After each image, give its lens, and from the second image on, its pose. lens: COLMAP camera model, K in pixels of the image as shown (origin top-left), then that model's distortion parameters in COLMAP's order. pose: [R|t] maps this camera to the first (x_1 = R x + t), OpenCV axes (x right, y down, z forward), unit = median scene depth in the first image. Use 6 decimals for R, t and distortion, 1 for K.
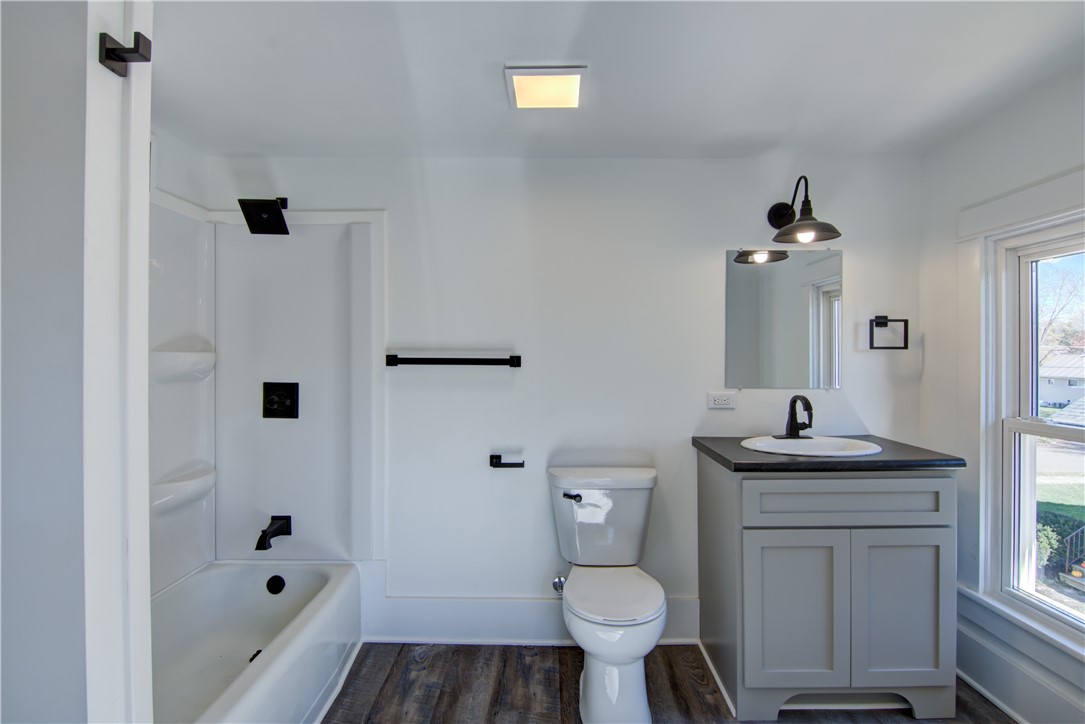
lens RADIAL K [[559.9, 0, 543.4], [0, 559.9, 360.9], [0, 0, 1]] dist [-0.006404, -0.006187]
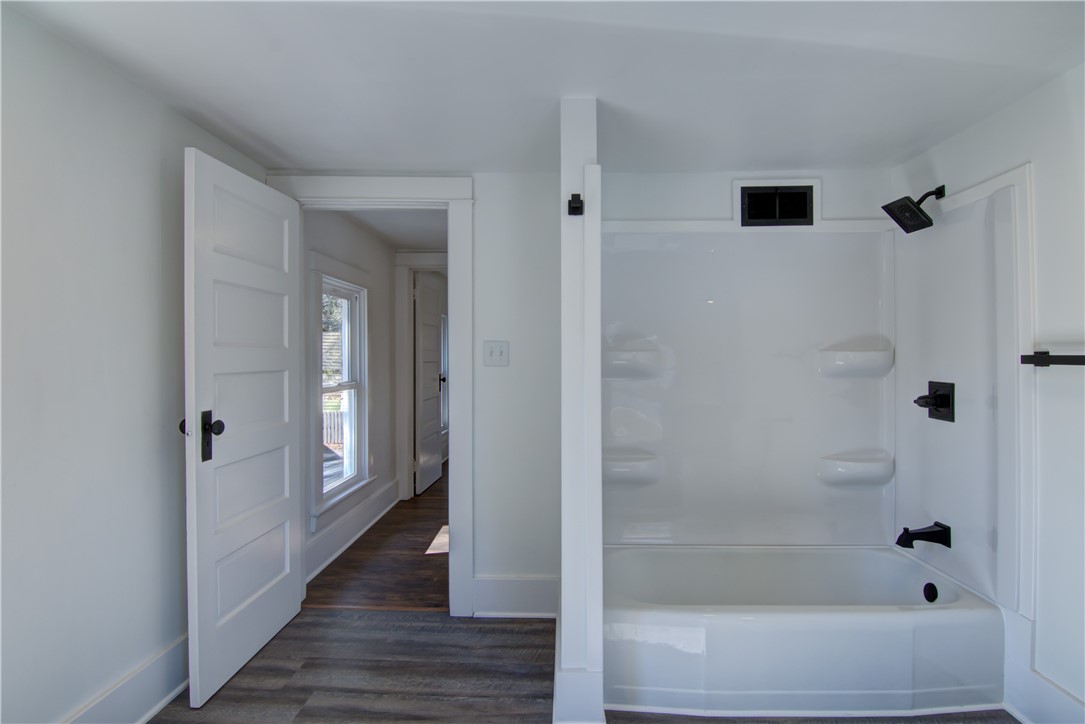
lens RADIAL K [[559.9, 0, 536.0], [0, 559.9, 361.4], [0, 0, 1]] dist [-0.006404, -0.006187]
pose [[-0.037510, 0.005228, -0.999283, 0.154684], [-0.006804, 0.999962, 0.005487, 0.000908], [0.999273, 0.007005, -0.037473, 0.110394]]
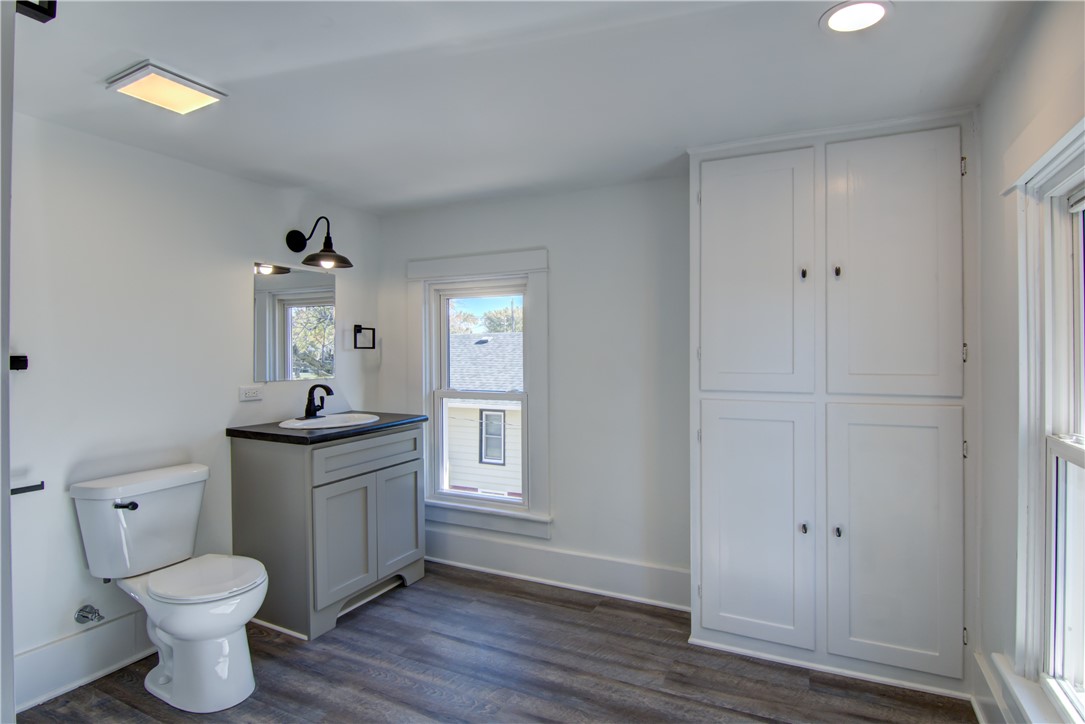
lens RADIAL K [[559.9, 0, 538.2], [0, 559.9, 353.8], [0, 0, 1]] dist [-0.006404, -0.006187]
pose [[0.451940, -0.004469, 0.892037, -0.502696], [0.012364, 0.999923, -0.001254, -0.000785], [-0.891963, 0.011596, 0.451960, -0.041832]]
